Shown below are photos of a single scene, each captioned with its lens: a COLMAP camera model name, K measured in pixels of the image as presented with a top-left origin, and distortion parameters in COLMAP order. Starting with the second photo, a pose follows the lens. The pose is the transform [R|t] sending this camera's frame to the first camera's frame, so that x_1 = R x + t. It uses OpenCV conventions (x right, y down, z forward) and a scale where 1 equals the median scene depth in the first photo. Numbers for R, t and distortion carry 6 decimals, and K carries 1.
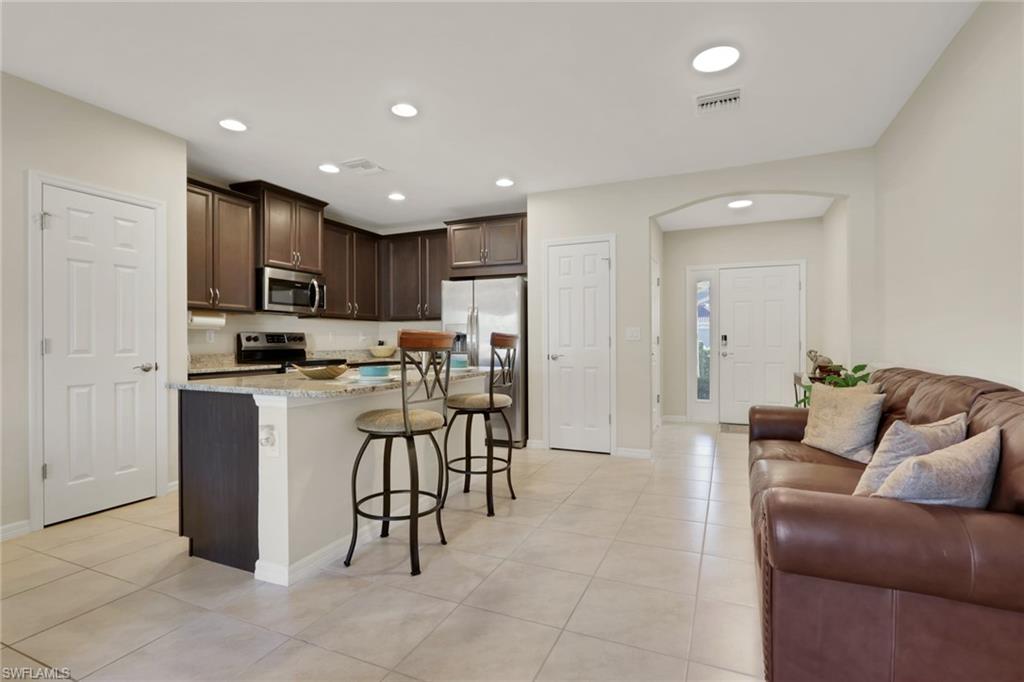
lens RADIAL K [[492.3, 0, 507.7], [0, 492.3, 337.4], [0, 0, 1]] dist [0.001584, -0.000500]
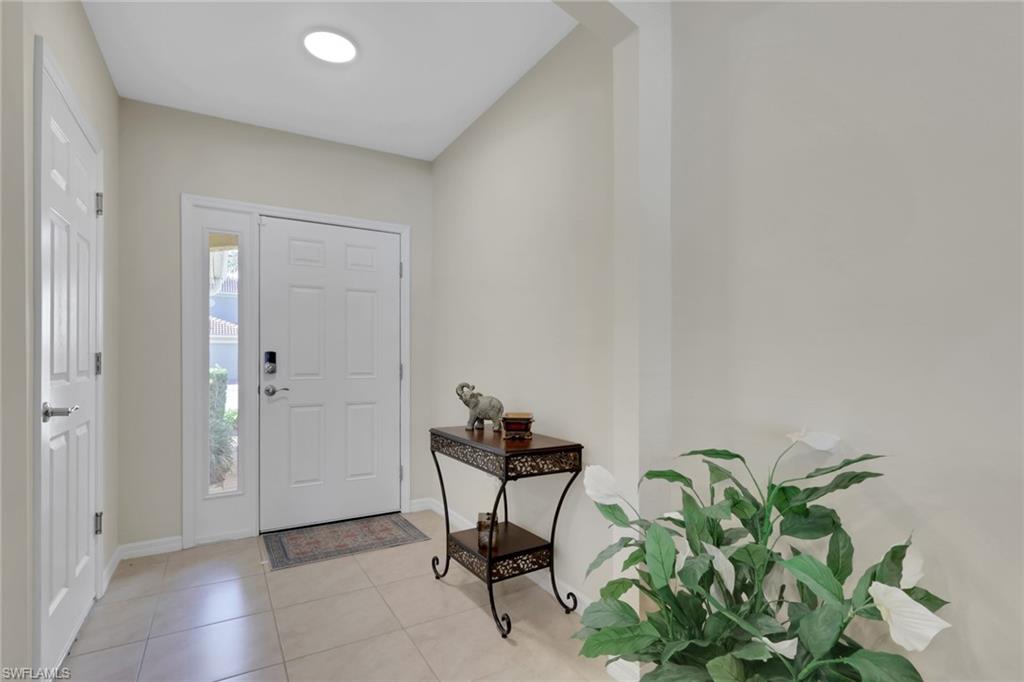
lens RADIAL K [[492.3, 0, 511.6], [0, 492.3, 348.0], [0, 0, 1]] dist [0.001584, -0.000500]
pose [[0.602780, 0.004041, 0.797897, 0.252323], [0.001404, 0.999980, -0.006125, -0.007517], [-0.797906, 0.004812, 0.602763, 0.672544]]
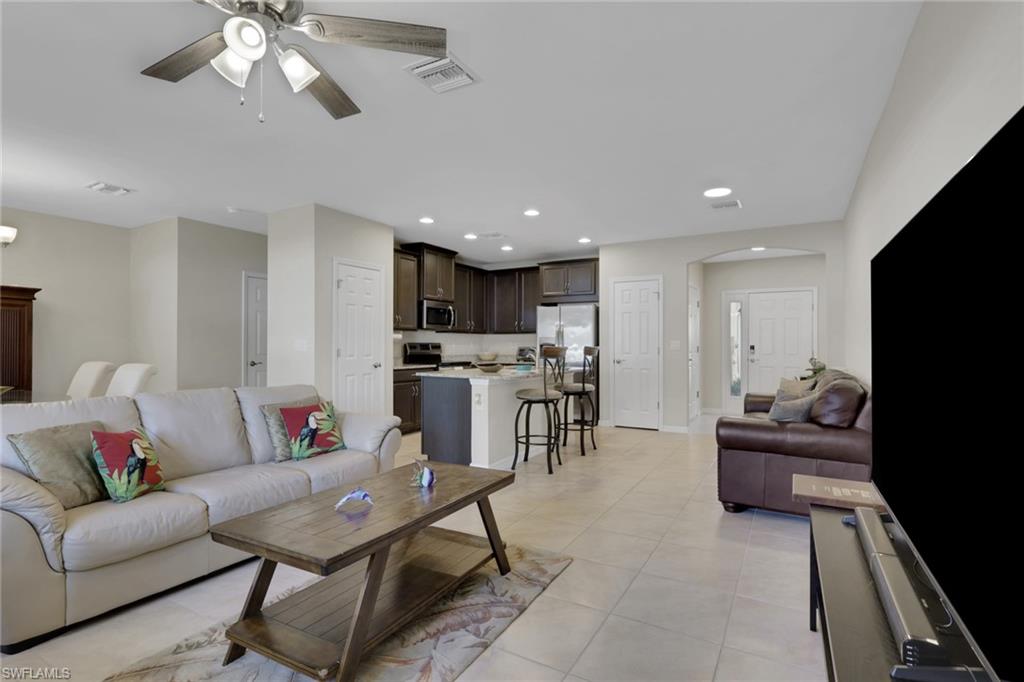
lens RADIAL K [[492.3, 0, 517.0], [0, 492.3, 344.0], [0, 0, 1]] dist [0.001584, -0.000500]
pose [[0.996012, 0.005081, -0.089071, -0.068412], [-0.004680, 0.999978, 0.004716, -0.014928], [0.089093, -0.004281, 0.996014, -0.423499]]
